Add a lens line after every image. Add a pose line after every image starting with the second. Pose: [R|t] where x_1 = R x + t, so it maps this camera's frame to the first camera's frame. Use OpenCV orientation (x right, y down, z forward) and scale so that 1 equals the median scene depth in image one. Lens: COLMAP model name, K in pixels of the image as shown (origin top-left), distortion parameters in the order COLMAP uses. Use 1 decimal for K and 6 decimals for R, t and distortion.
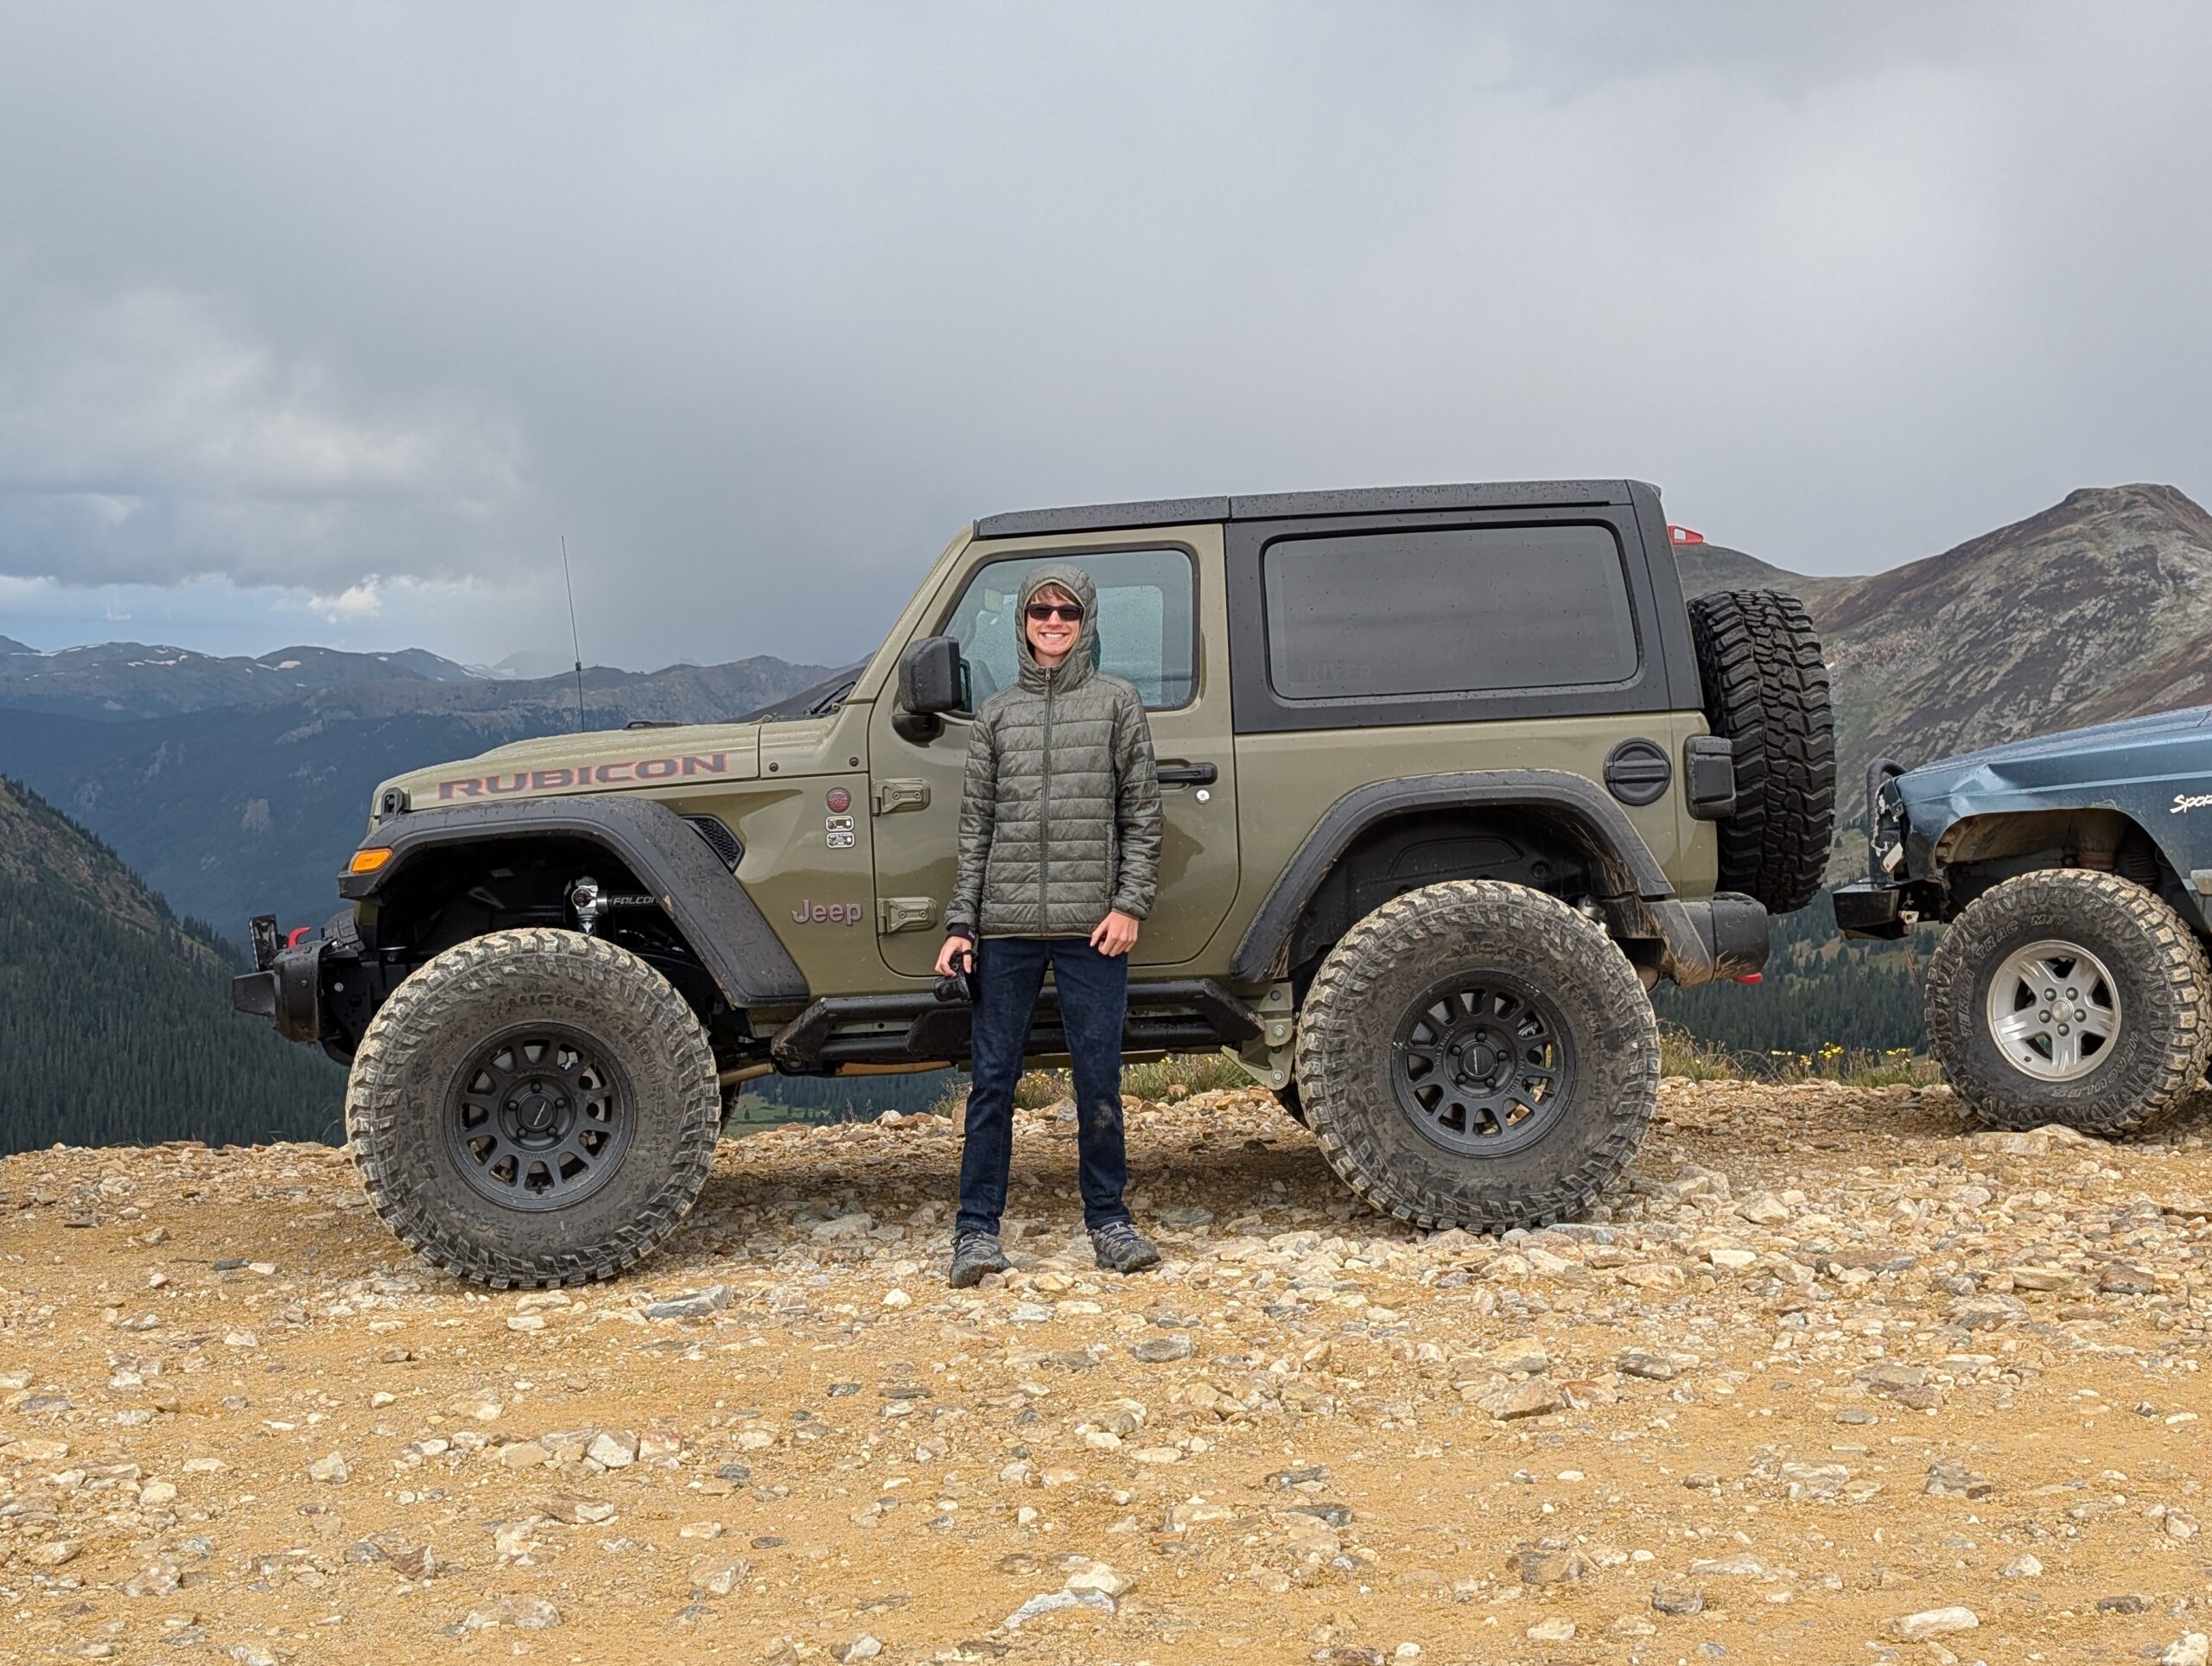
lens RADIAL K [[3433.0, 0, 1113.1], [0, 3433.0, 815.1], [0, 0, 1]] dist [0.065070, 0.000000]
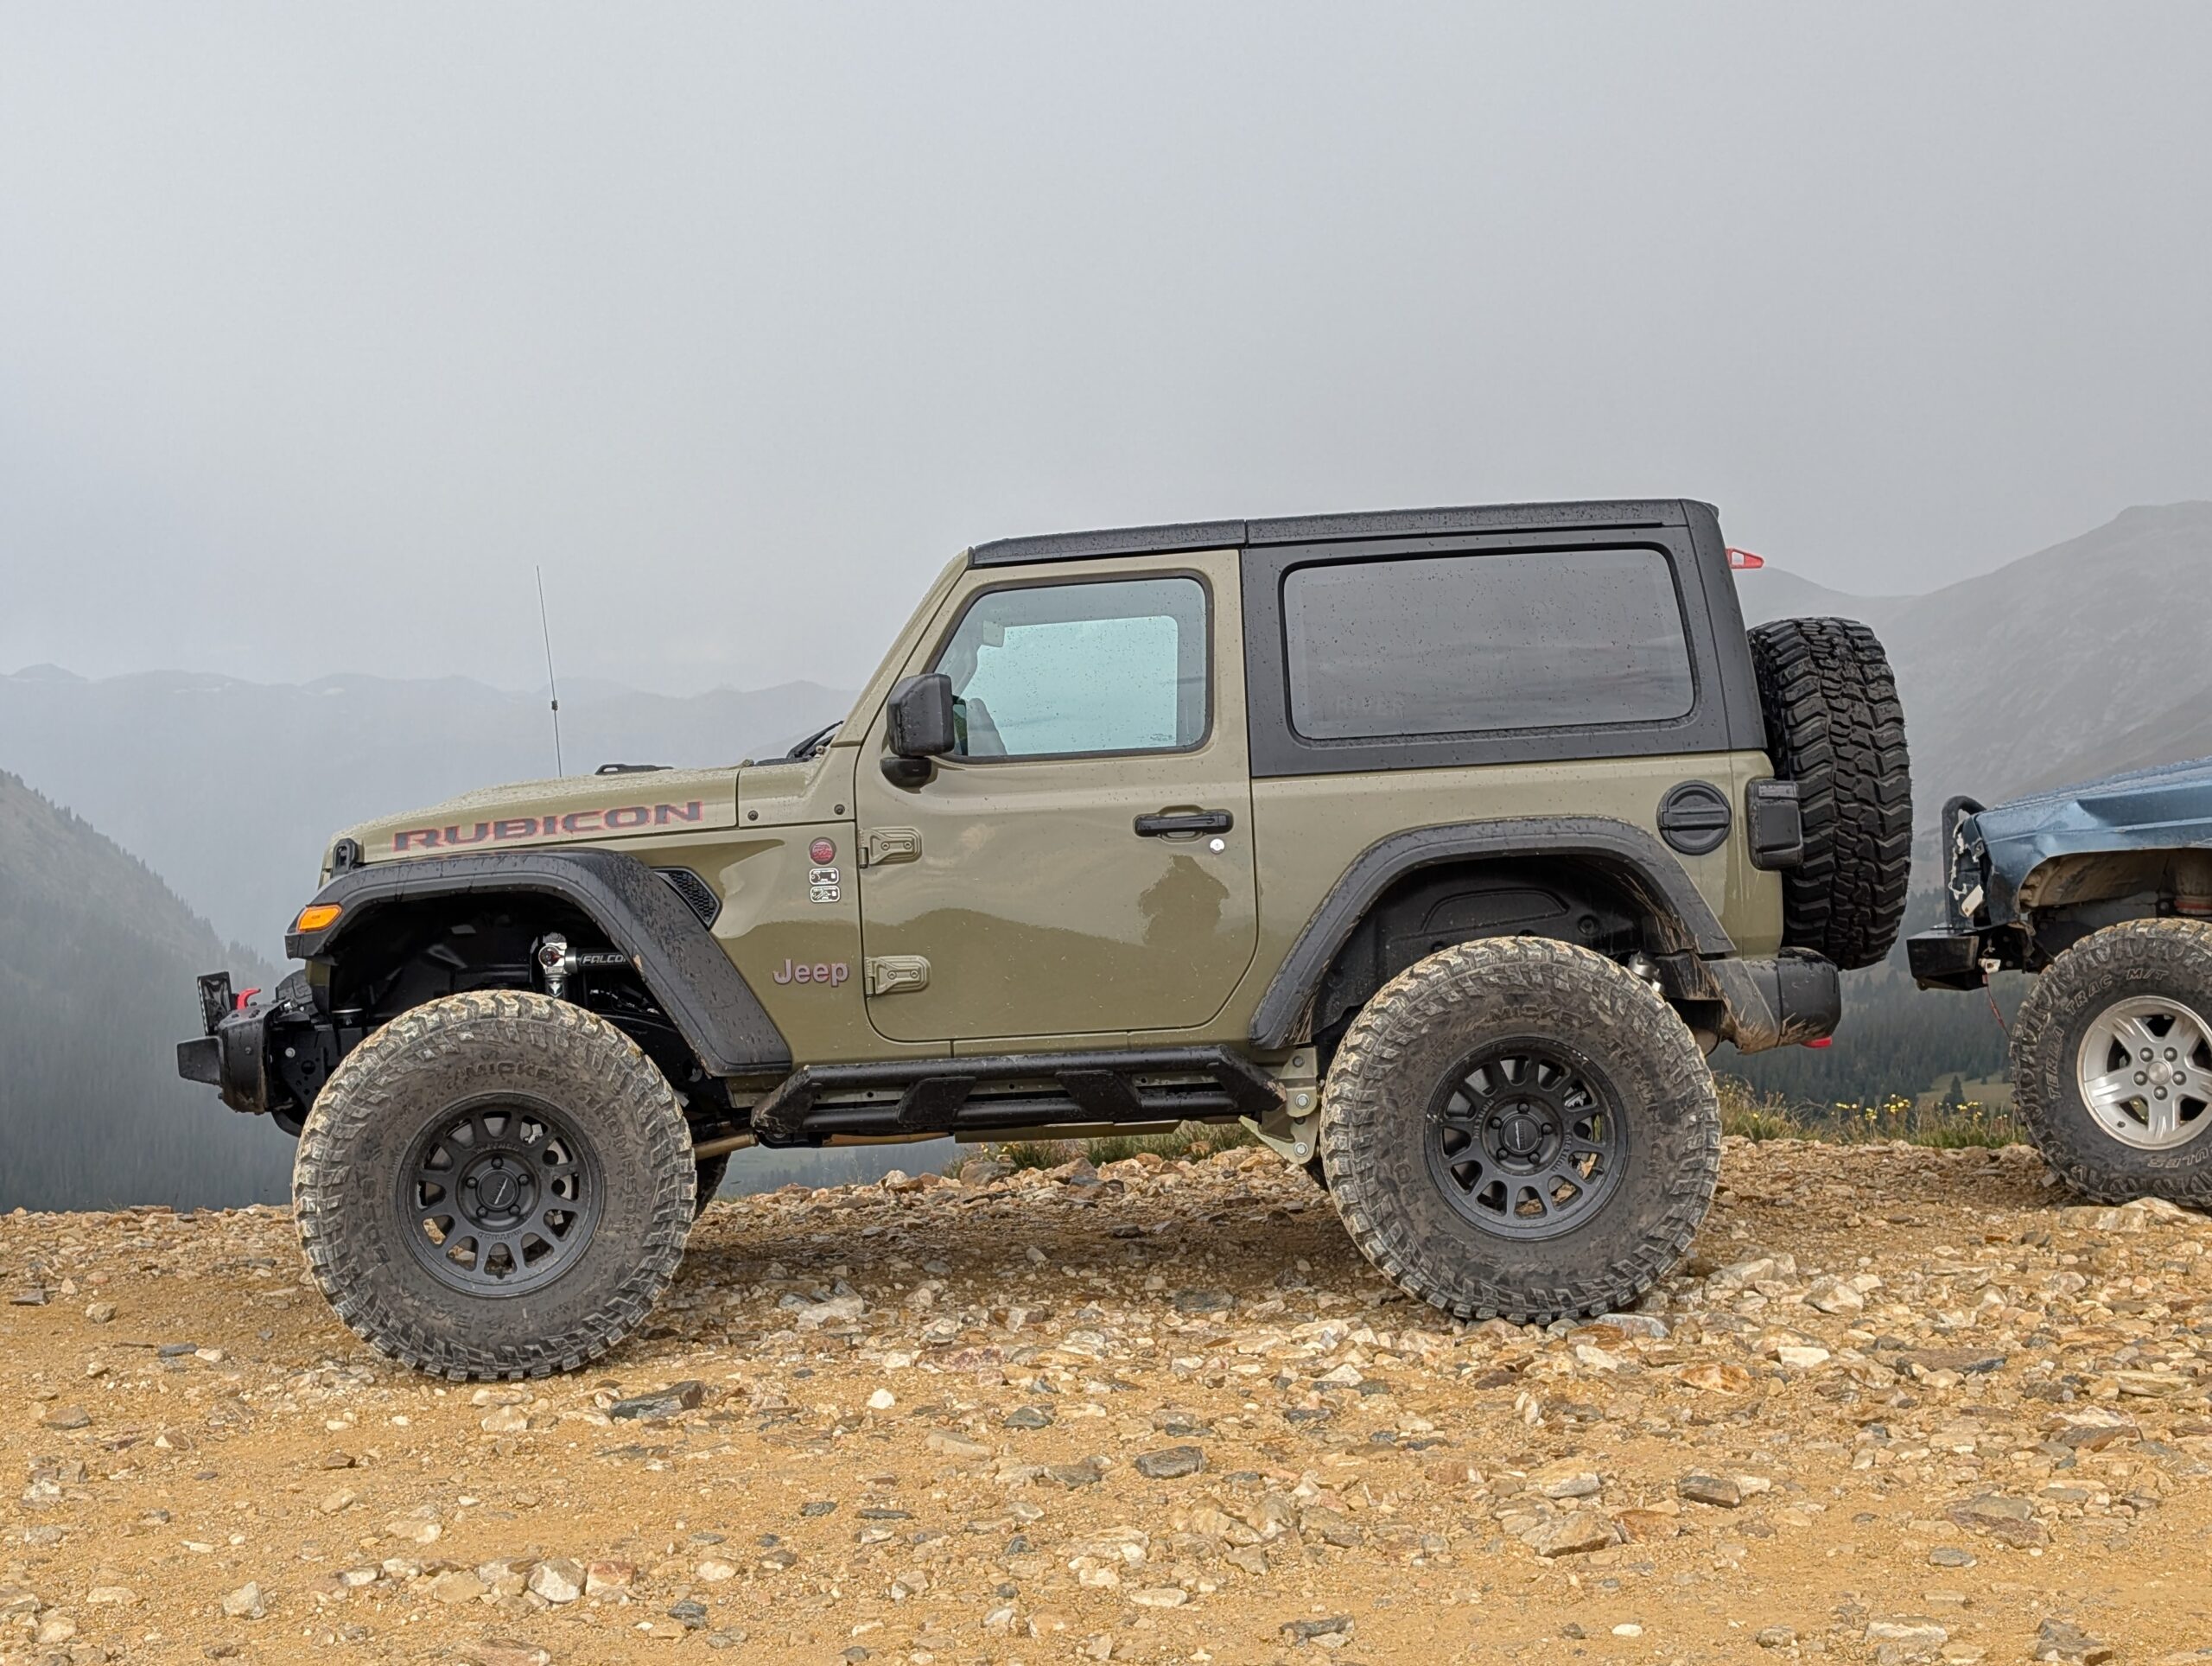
lens RADIAL K [[3433.0, 0, 1041.5], [0, 3433.0, 835.5], [0, 0, 1]] dist [0.065070, 0.000000]
pose [[0.999463, -0.002737, -0.032650, 0.008907], [0.002713, 0.999996, -0.000763, -0.007723], [0.032652, 0.000674, 0.999467, 0.080079]]
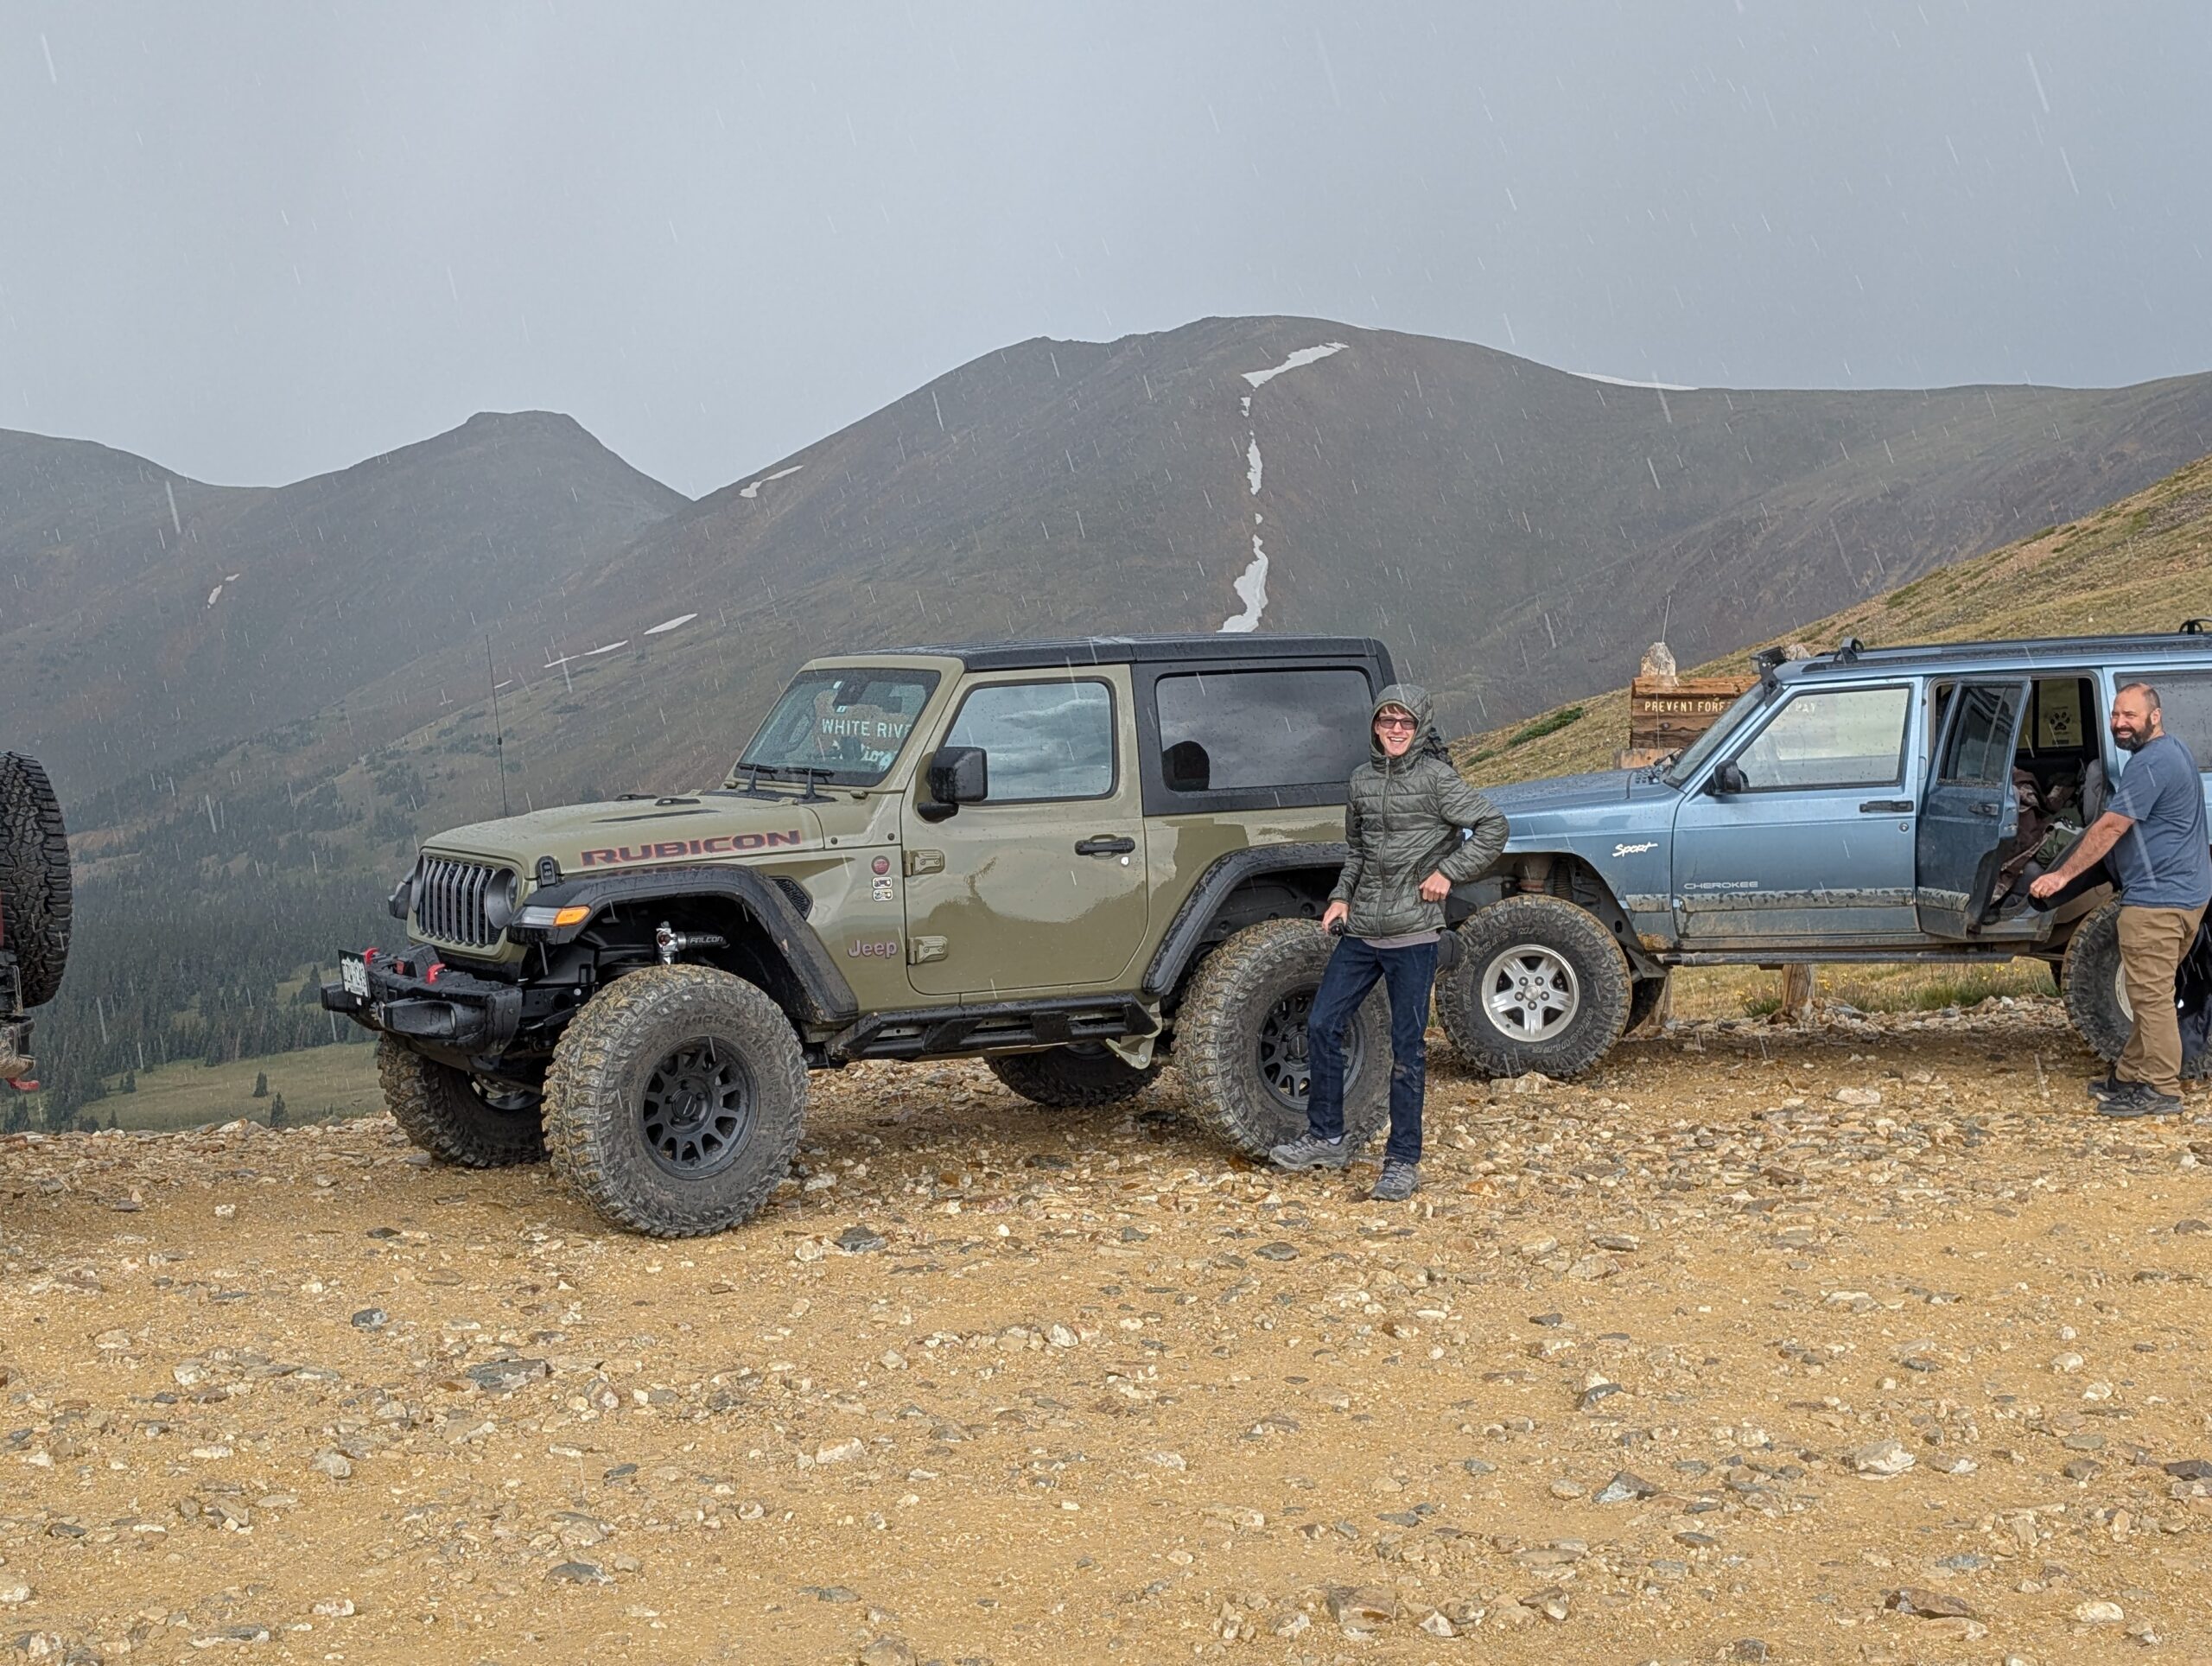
lens RADIAL K [[3433.0, 0, 1094.3], [0, 3433.0, 830.8], [0, 0, 1]] dist [0.065070, 0.000000]
pose [[0.899068, -0.001503, 0.437807, -0.600142], [-0.011602, 0.999561, 0.027259, -0.056121], [-0.437656, -0.029587, 0.898656, -0.249917]]
